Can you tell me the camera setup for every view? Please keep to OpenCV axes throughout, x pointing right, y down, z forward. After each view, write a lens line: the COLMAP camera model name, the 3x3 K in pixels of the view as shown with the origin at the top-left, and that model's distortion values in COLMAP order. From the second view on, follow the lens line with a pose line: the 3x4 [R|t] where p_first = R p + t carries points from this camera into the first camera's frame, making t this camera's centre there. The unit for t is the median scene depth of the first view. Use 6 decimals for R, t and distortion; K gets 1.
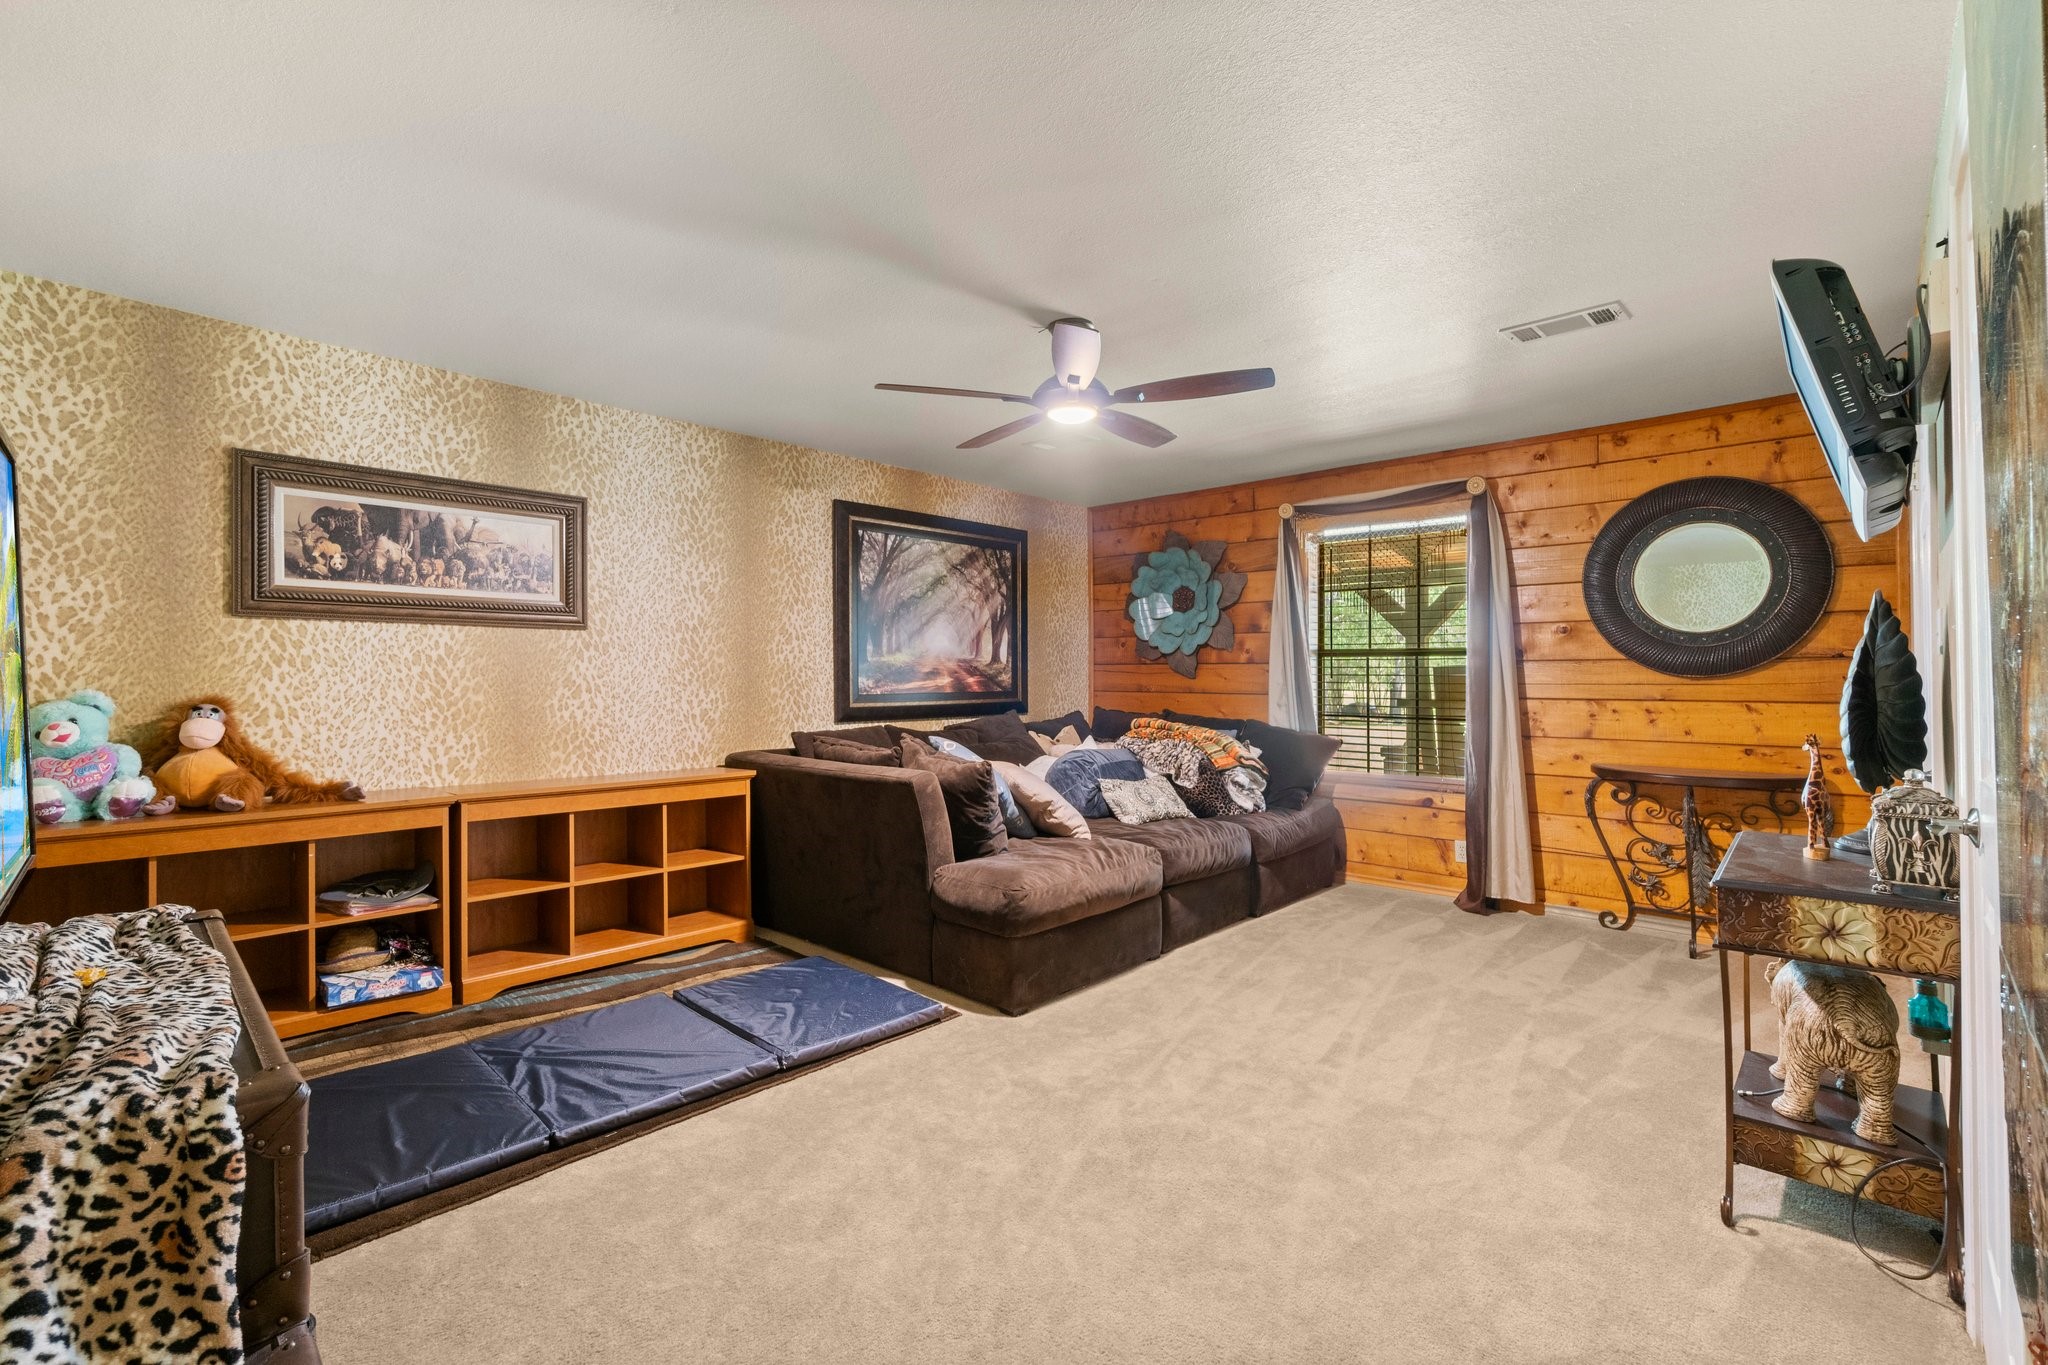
lens RADIAL K [[887.2, 0, 1007.0], [0, 887.2, 678.4], [0, 0, 1]] dist [-0.001783, -0.000210]
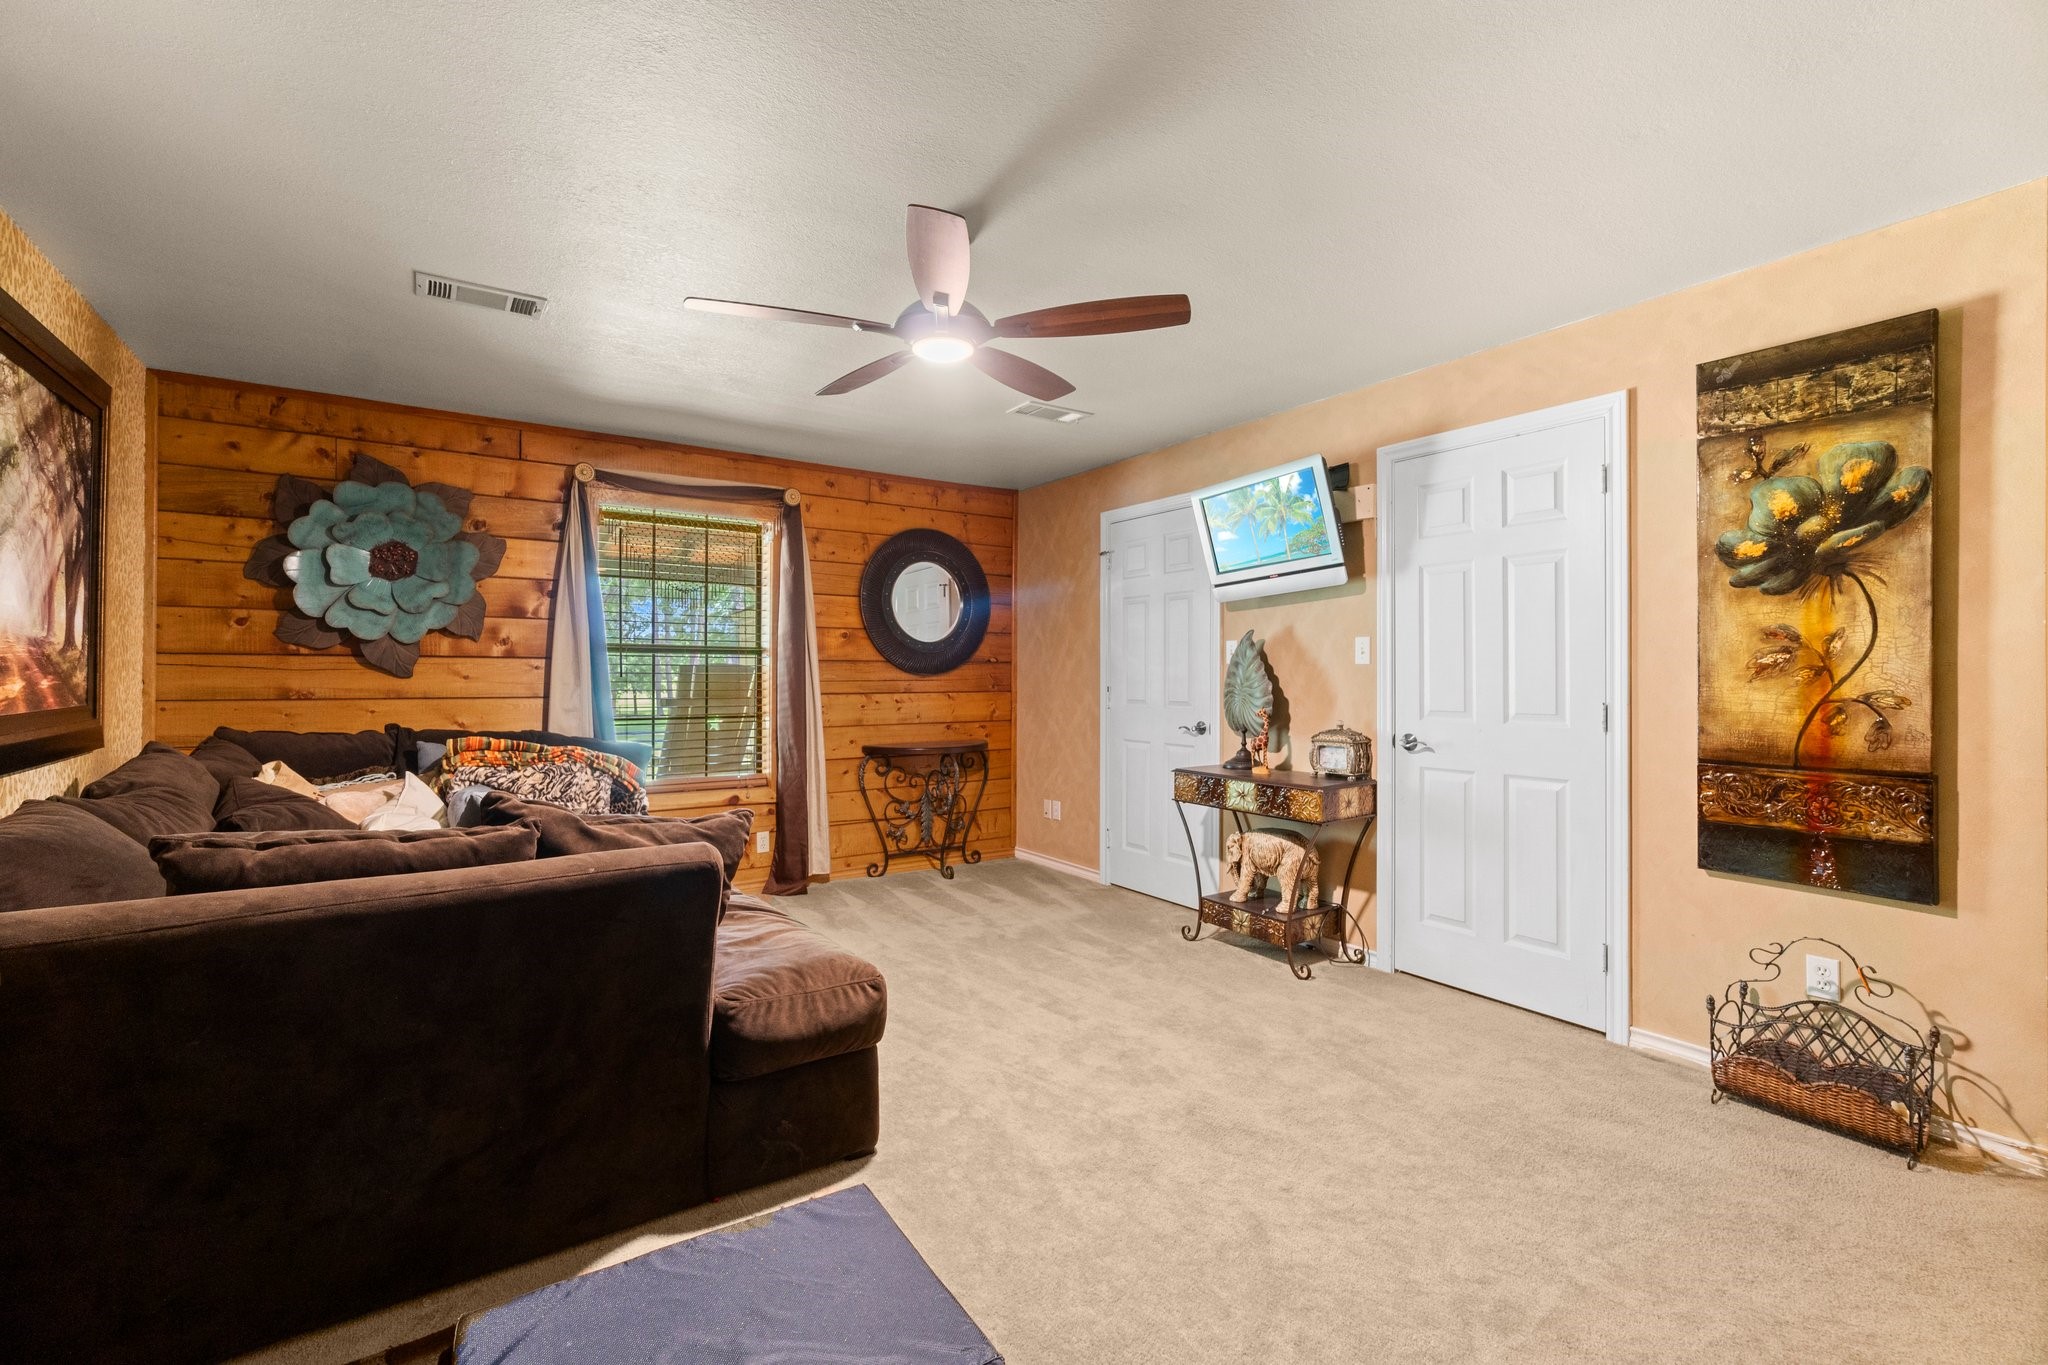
lens RADIAL K [[887.2, 0, 1009.0], [0, 887.2, 670.1], [0, 0, 1]] dist [-0.001783, -0.000210]
pose [[0.221421, 0.002333, 0.975175, -0.471092], [0.001488, 0.999995, -0.002730, -0.004221], [-0.975177, 0.002055, 0.221417, 0.518231]]
